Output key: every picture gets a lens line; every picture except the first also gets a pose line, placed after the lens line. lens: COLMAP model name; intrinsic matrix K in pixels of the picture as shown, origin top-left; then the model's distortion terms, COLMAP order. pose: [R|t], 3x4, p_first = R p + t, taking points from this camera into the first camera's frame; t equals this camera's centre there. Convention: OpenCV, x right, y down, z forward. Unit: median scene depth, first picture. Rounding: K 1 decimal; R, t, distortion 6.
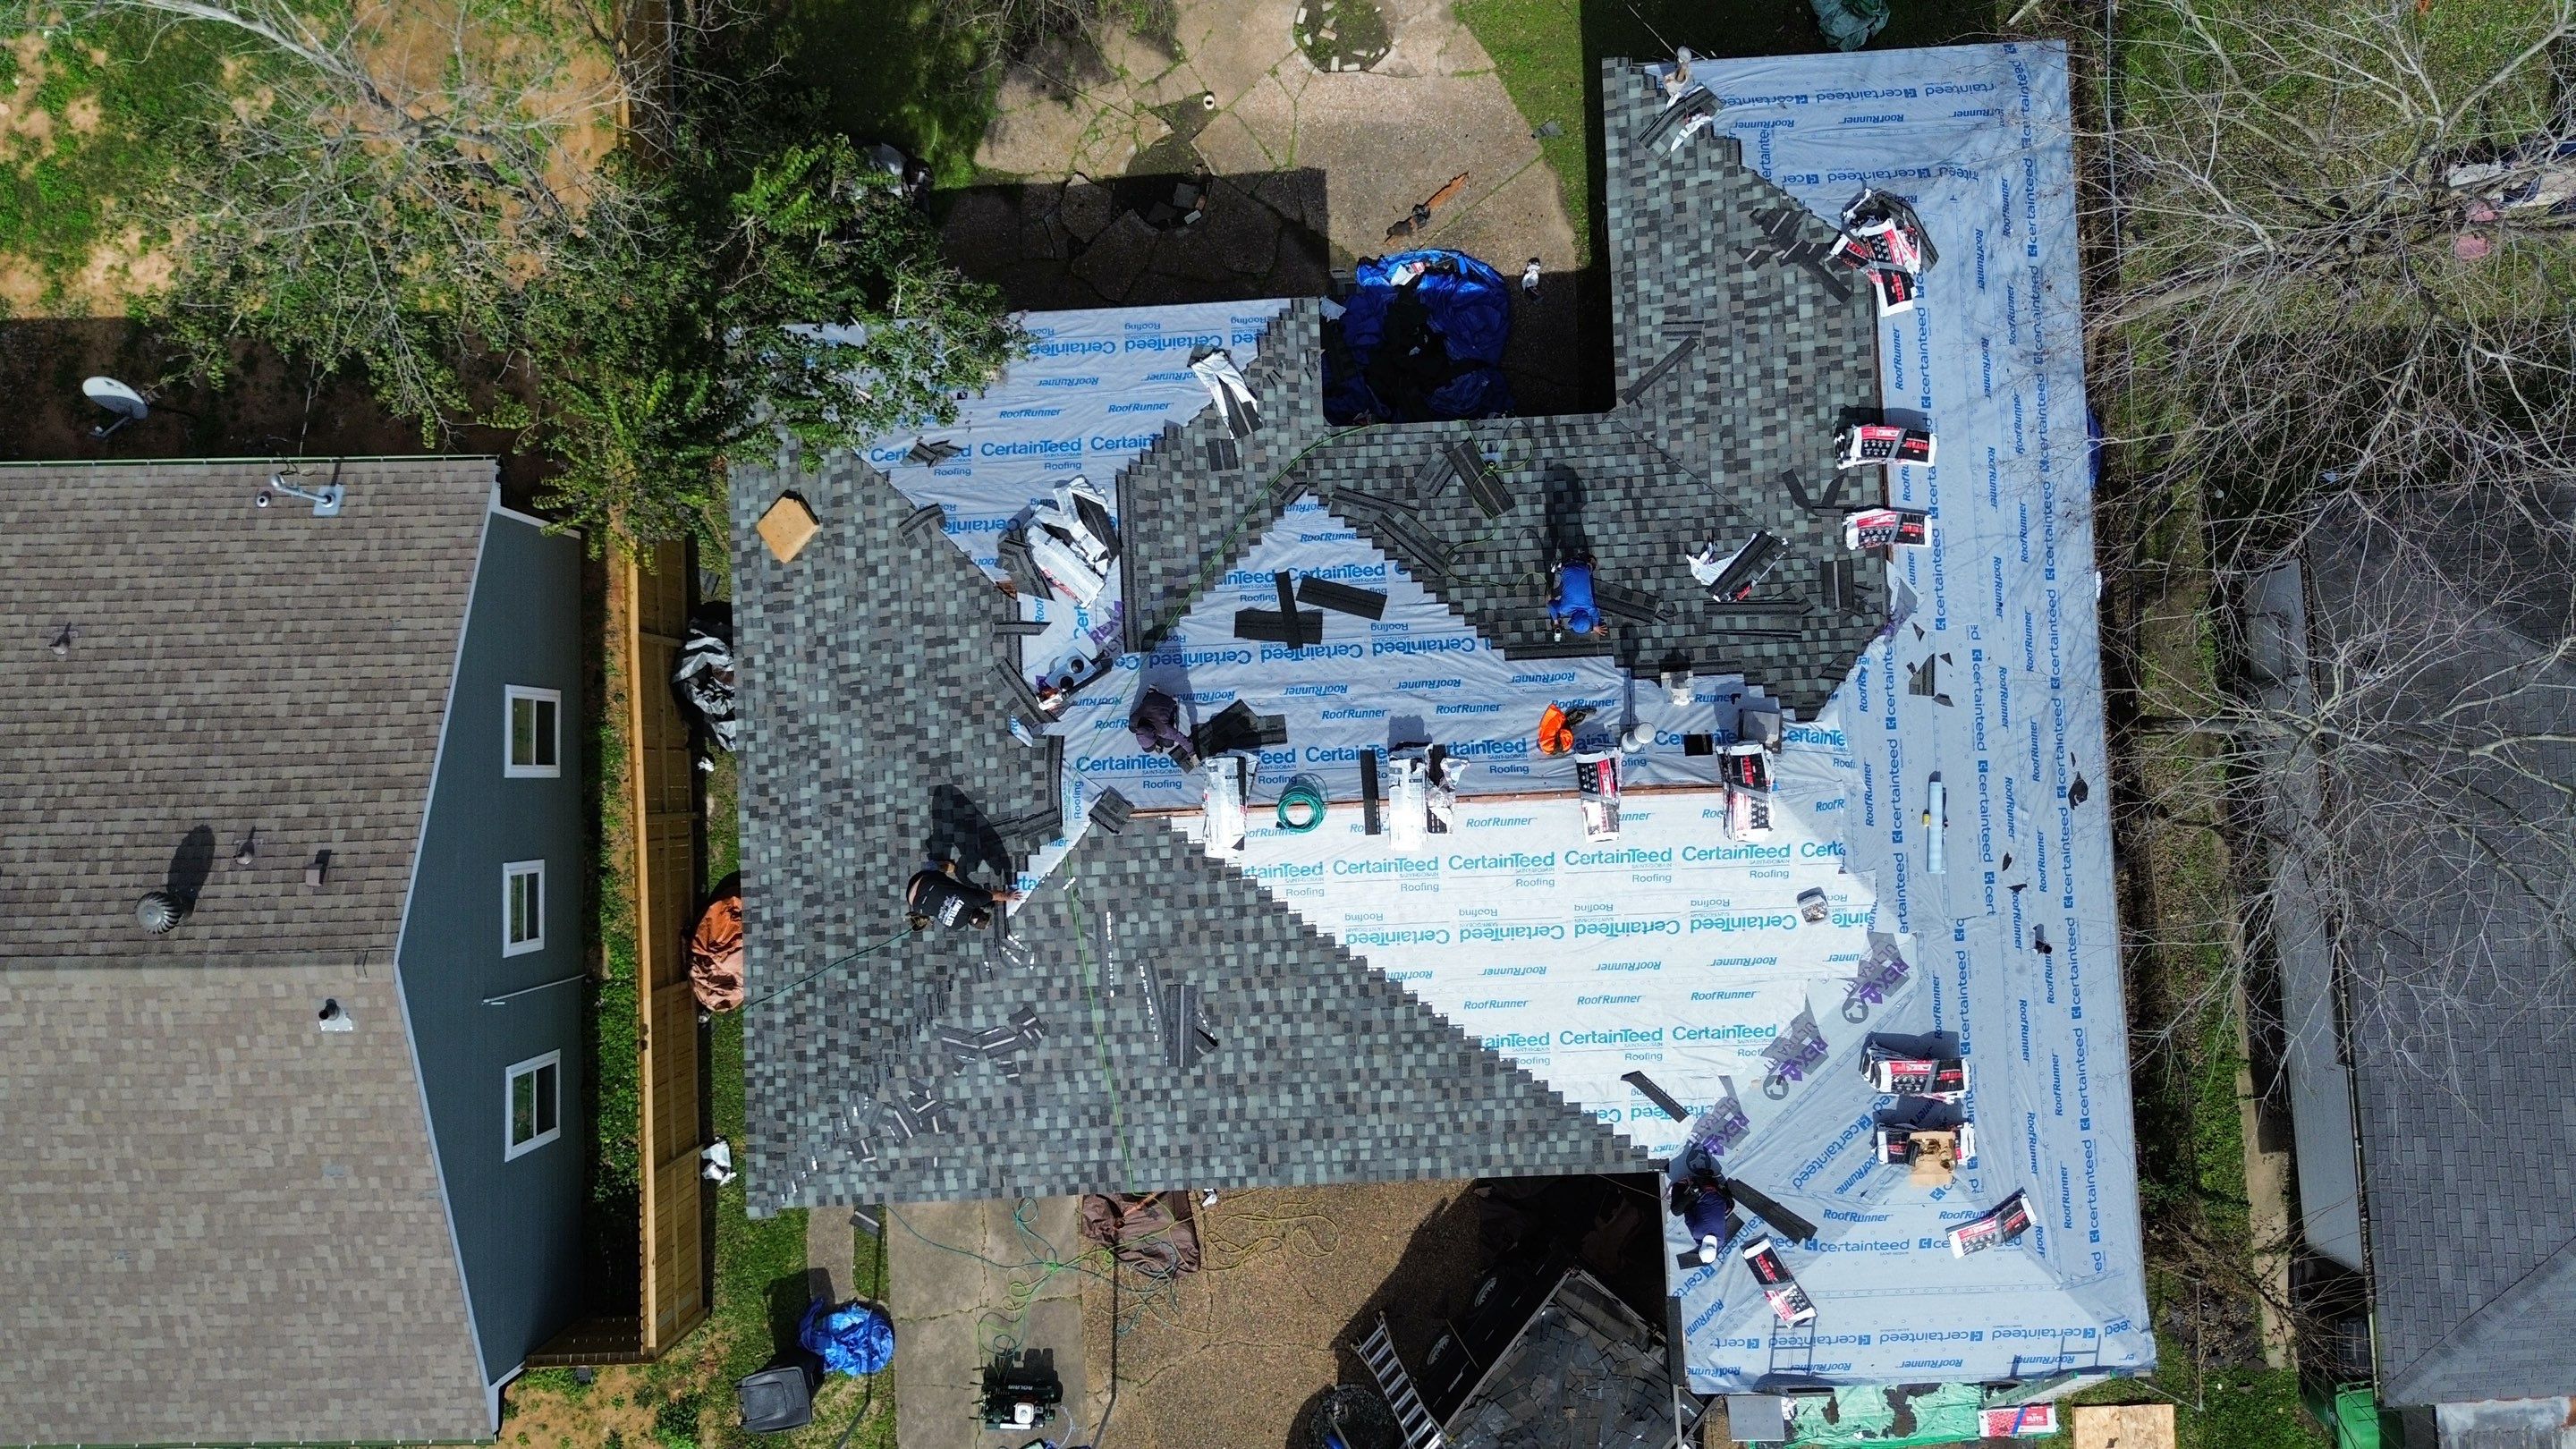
lens RADIAL K [[1833.1, 0, 1276.3], [0, 1833.1, 713.1], [0, 0, 1]] dist [0.047108, -0.046926]
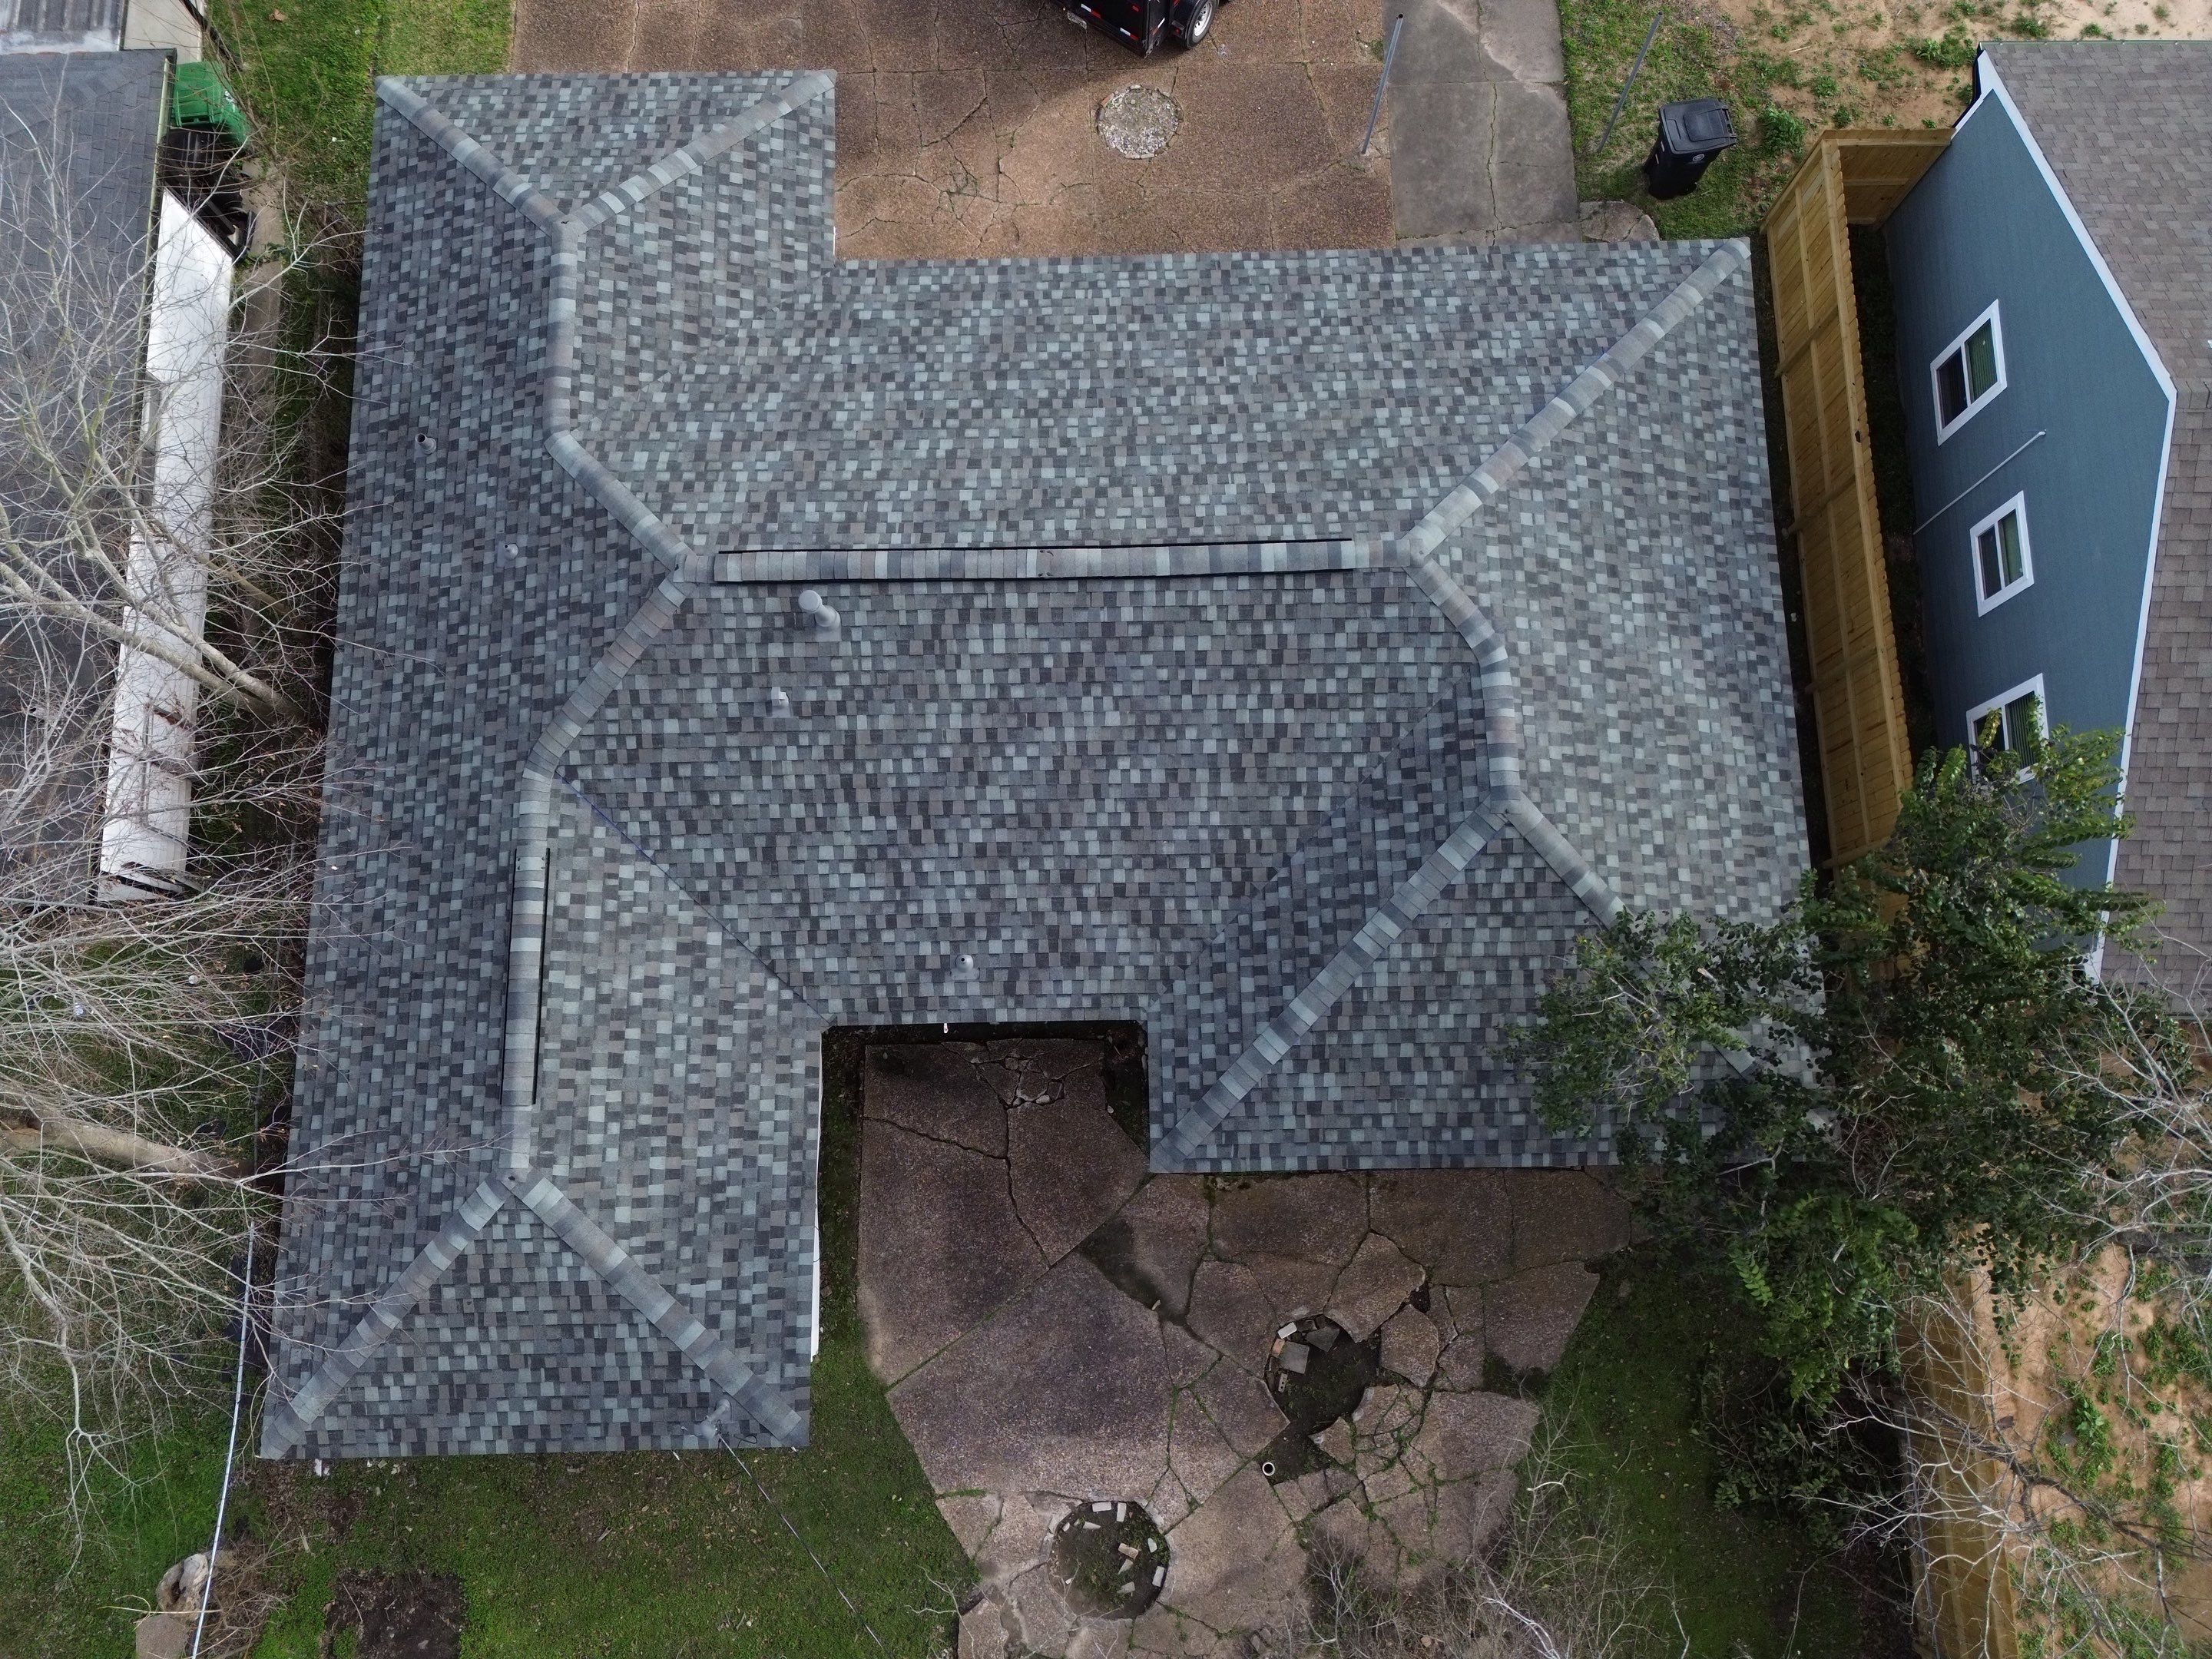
lens RADIAL K [[1565.6, 0, 1112.6], [0, 1565.6, 830.0], [0, 0, 1]] dist [0.042045, -0.037072]
pose [[-0.999206, -0.018984, 0.035033, 0.018886], [0.026853, -0.970384, 0.240069, -0.258203], [0.029438, 0.240819, 0.970123, 0.248398]]
